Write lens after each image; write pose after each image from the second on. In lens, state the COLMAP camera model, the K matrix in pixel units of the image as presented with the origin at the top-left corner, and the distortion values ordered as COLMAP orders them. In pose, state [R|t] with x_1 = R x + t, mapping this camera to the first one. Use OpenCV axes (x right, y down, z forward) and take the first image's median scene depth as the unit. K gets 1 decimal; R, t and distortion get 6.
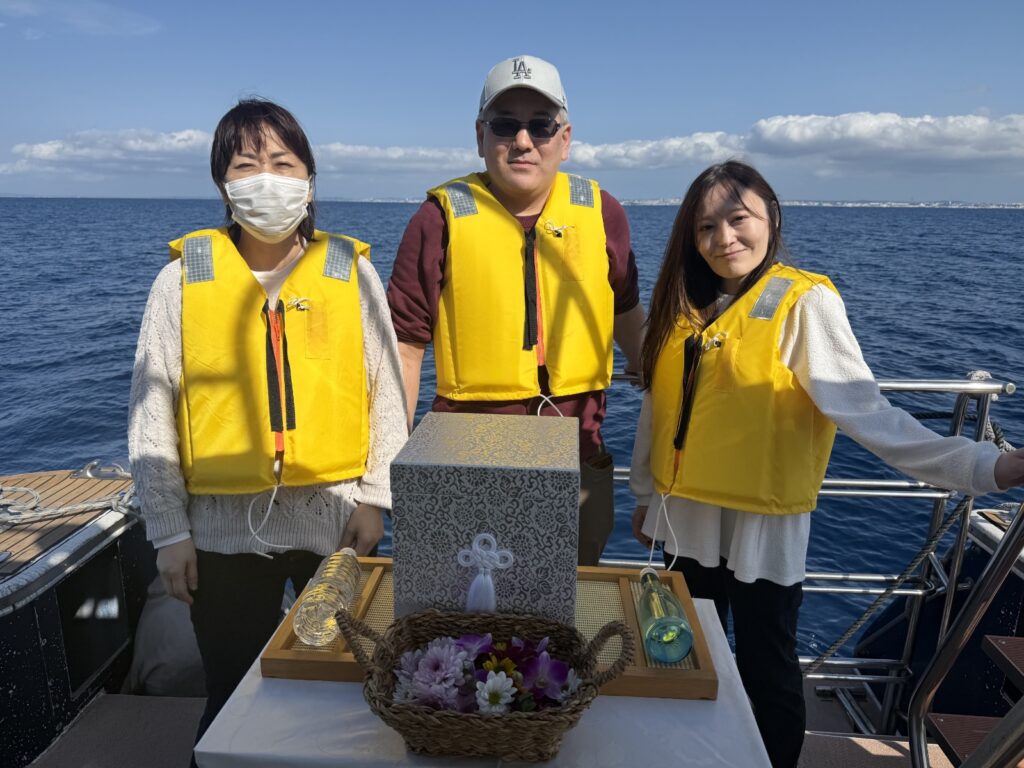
lens RADIAL K [[726.4, 0, 516.2], [0, 726.4, 364.4], [0, 0, 1]] dist [0.086390, -0.125805]
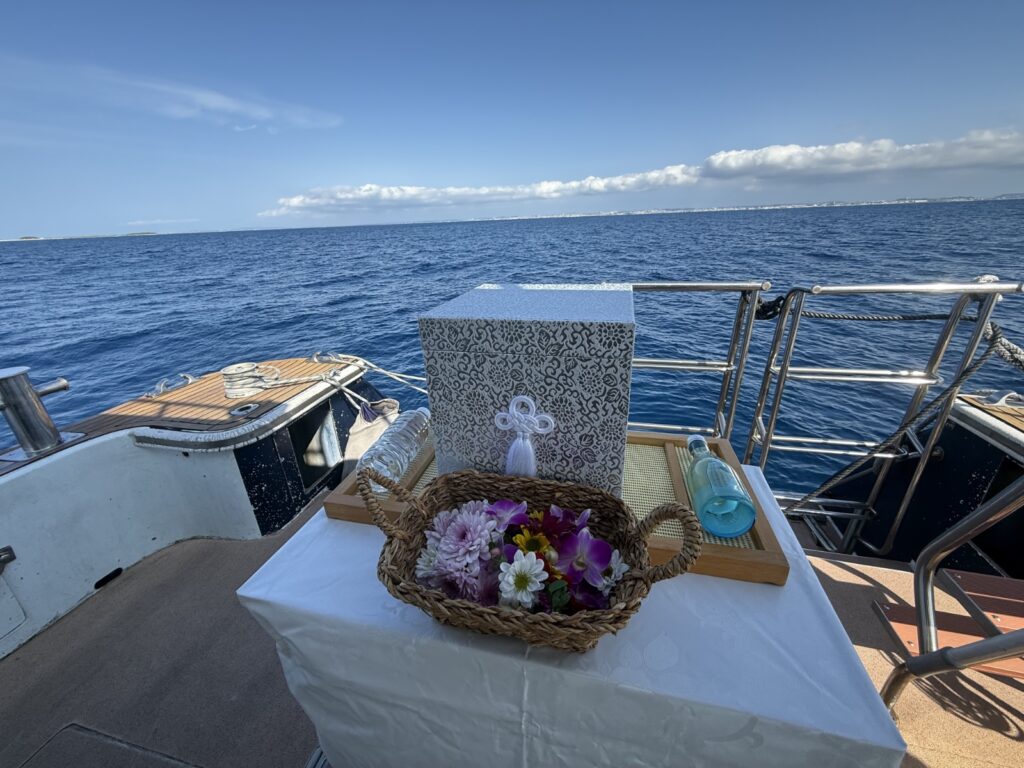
lens RADIAL K [[405.9, 0, 512.0], [0, 405.9, 384.0], [0, 0, 1]] dist [-0.000932, -0.000221]
pose [[0.983582, 0.020613, -0.179279, 0.034196], [0.010971, 0.984787, 0.173420, 0.130460], [0.180126, -0.172540, 0.968393, 0.515360]]
